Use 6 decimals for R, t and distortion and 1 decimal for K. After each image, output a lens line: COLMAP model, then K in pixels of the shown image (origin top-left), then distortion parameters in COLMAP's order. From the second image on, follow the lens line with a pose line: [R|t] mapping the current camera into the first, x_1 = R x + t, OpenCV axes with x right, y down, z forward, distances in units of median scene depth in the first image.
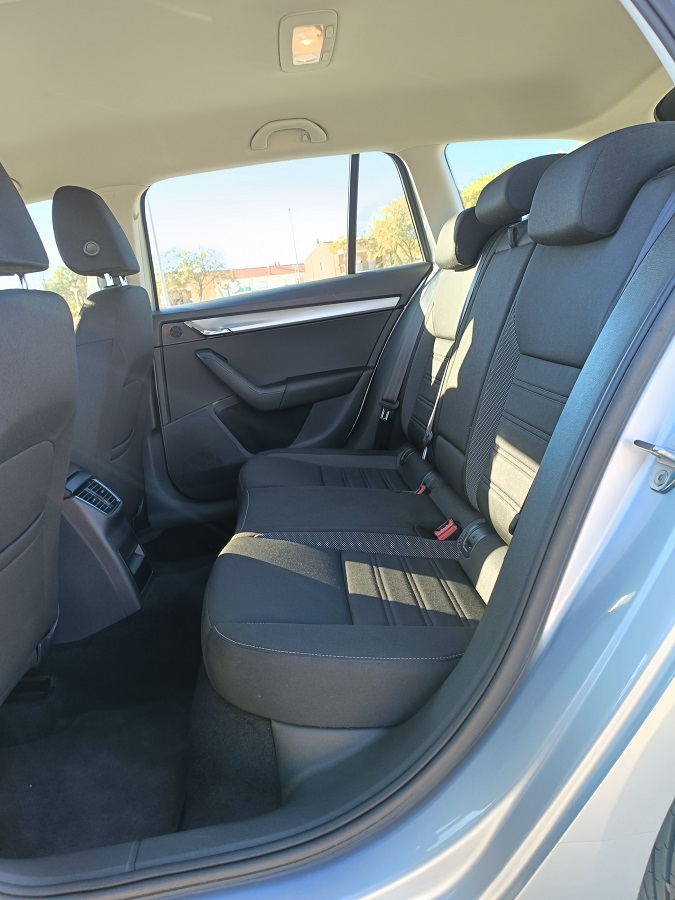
lens RADIAL K [[654.8, 0, 322.9], [0, 654.8, 448.6], [0, 0, 1]] dist [0.021281, -0.004954]
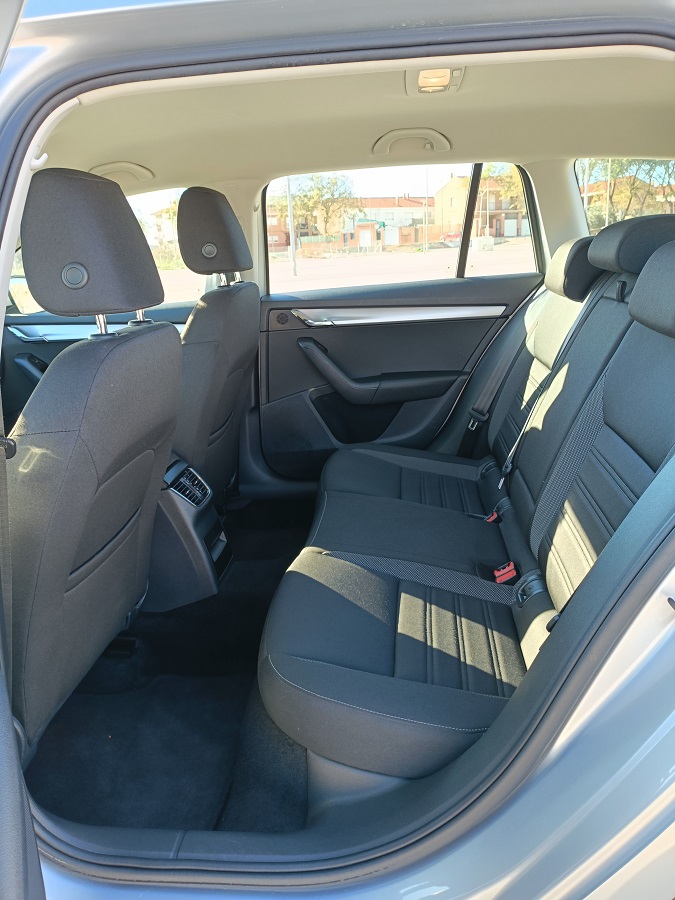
lens RADIAL K [[645.0, 0, 325.3], [0, 645.0, 450.7], [0, 0, 1]] dist [0.019619, -0.003780]
pose [[0.980983, 0.132458, -0.141873, 0.025720], [-0.118371, 0.987557, 0.103540, -0.128409], [0.153822, -0.084777, 0.984455, -0.031616]]
